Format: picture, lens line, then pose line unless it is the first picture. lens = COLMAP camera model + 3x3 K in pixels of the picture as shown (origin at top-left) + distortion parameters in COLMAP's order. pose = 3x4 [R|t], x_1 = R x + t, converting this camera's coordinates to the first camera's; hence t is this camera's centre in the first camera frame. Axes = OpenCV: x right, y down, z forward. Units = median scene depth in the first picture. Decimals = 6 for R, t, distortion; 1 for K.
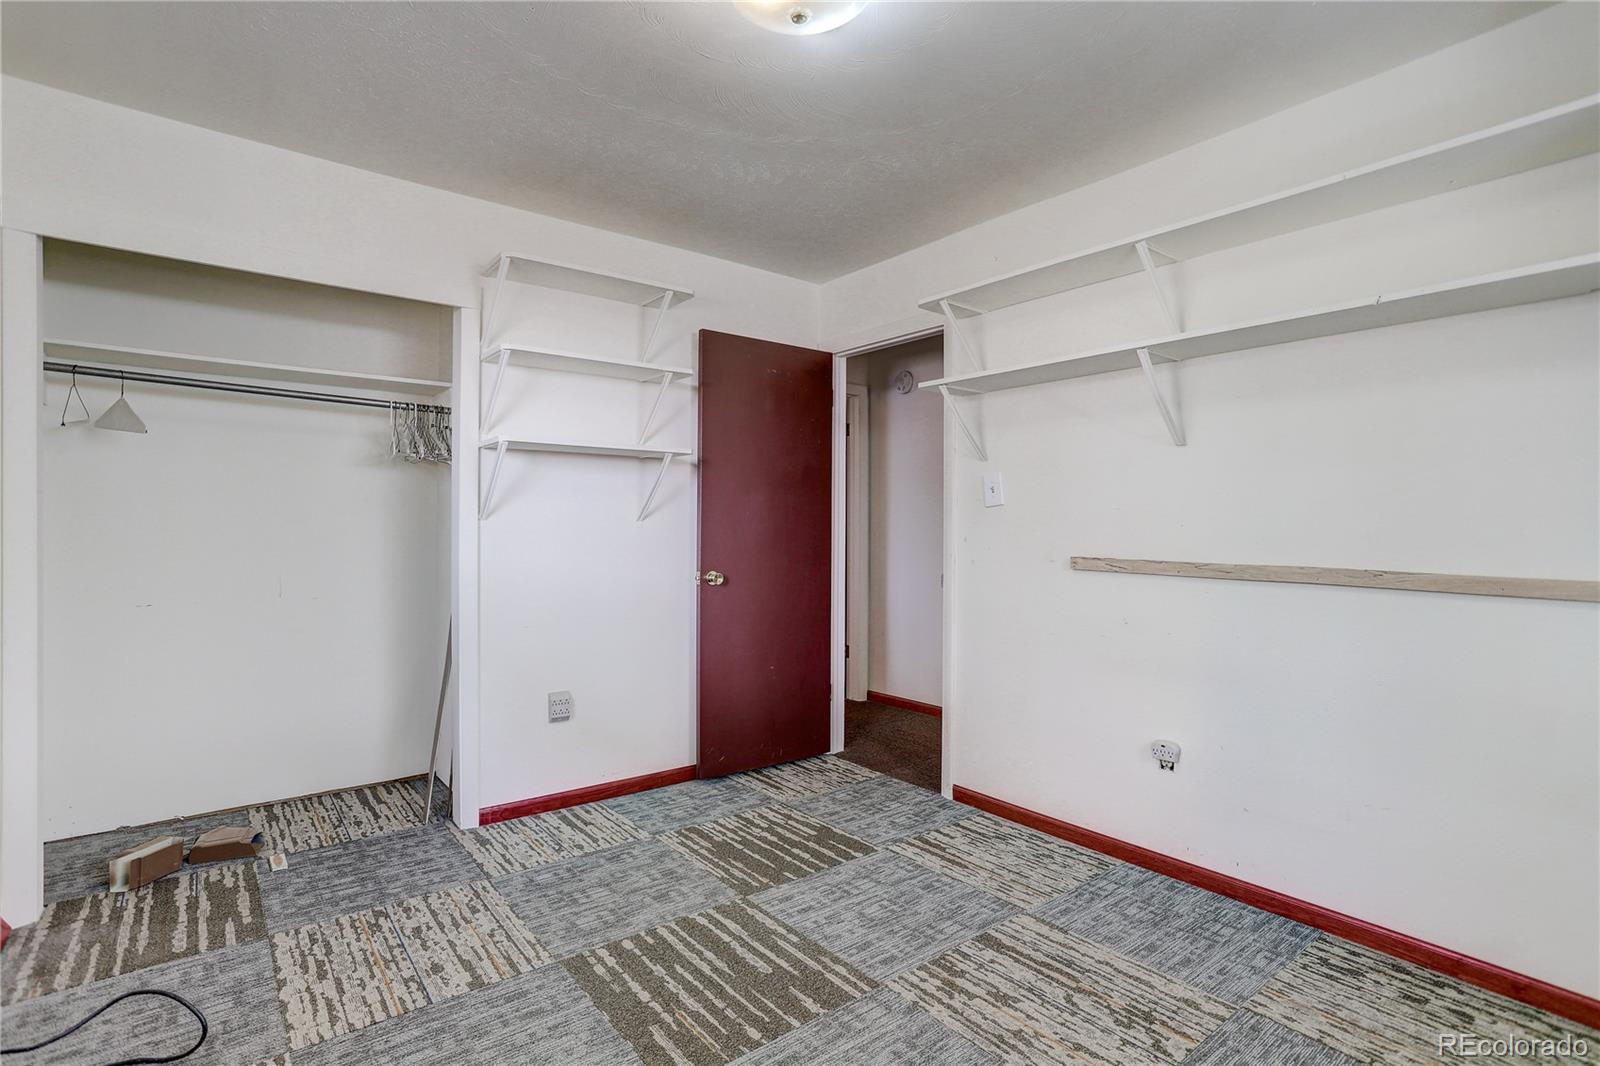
lens RADIAL K [[765.4, 0, 797.0], [0, 765.4, 525.8], [0, 0, 1]] dist [-0.048386, 0.018501]
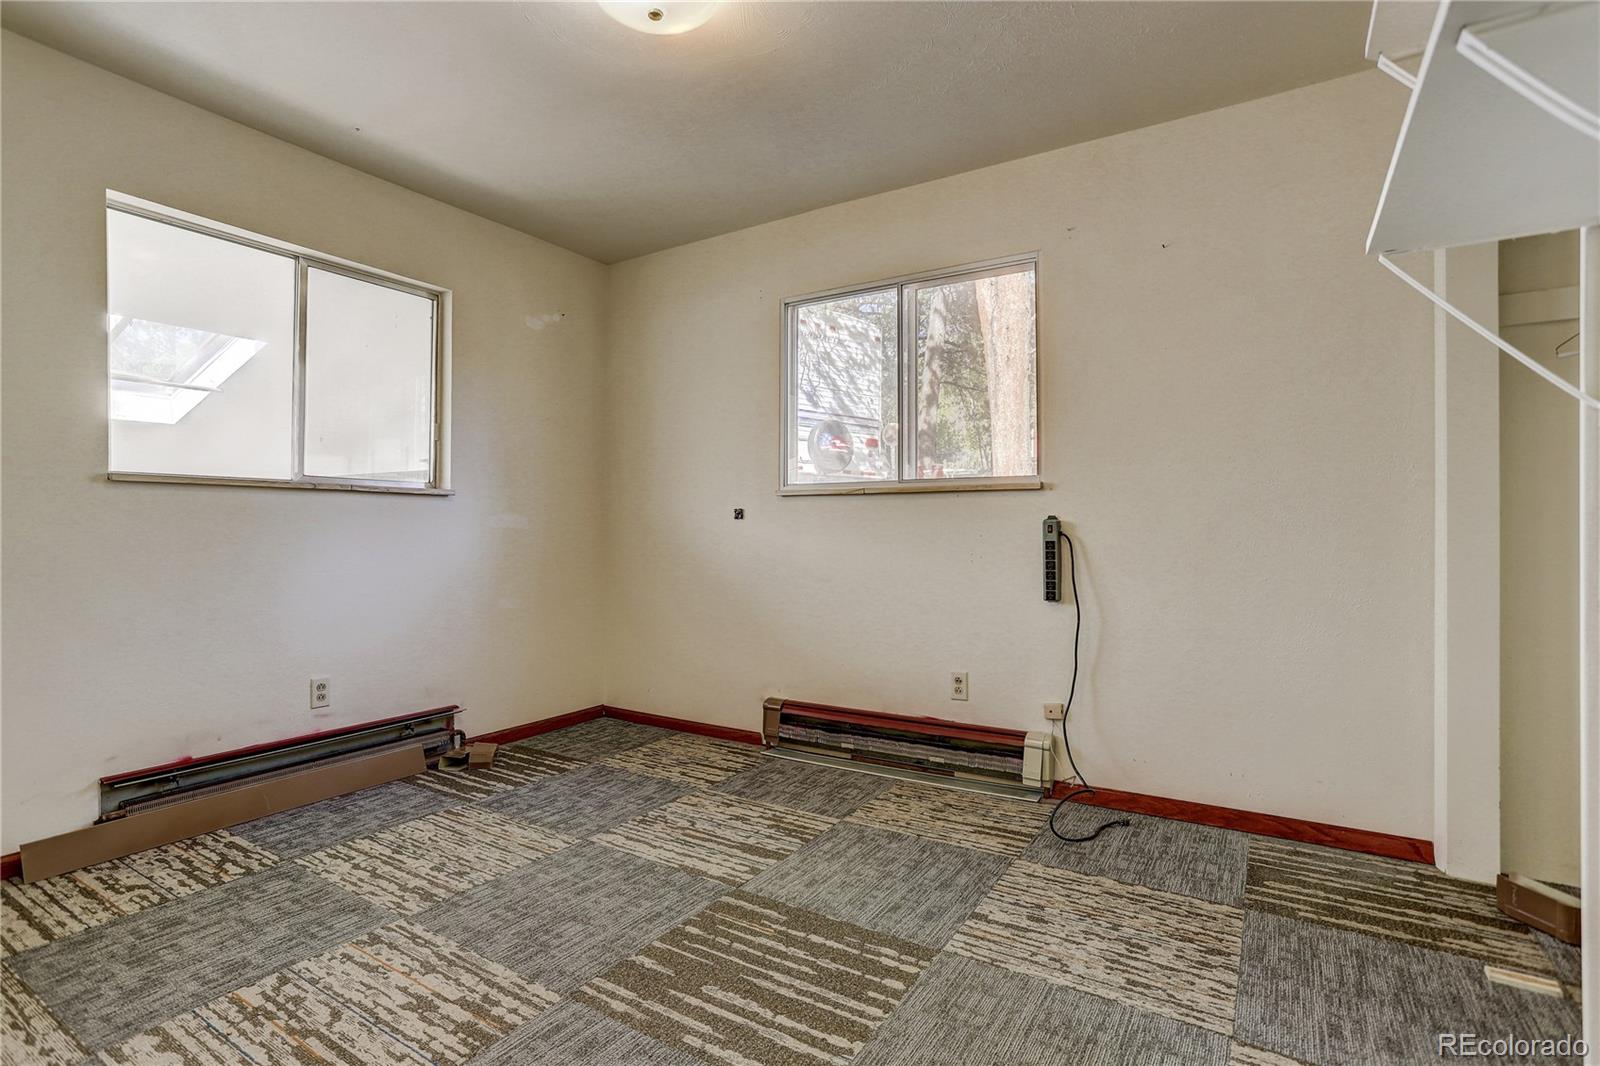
lens RADIAL K [[765.4, 0, 797.0], [0, 765.4, 525.8], [0, 0, 1]] dist [-0.048386, 0.018501]
pose [[-0.941591, -0.006106, -0.336703, 0.151338], [-0.003482, 0.999959, -0.008396, 0.083889], [0.336740, -0.006733, -0.941574, 1.824561]]
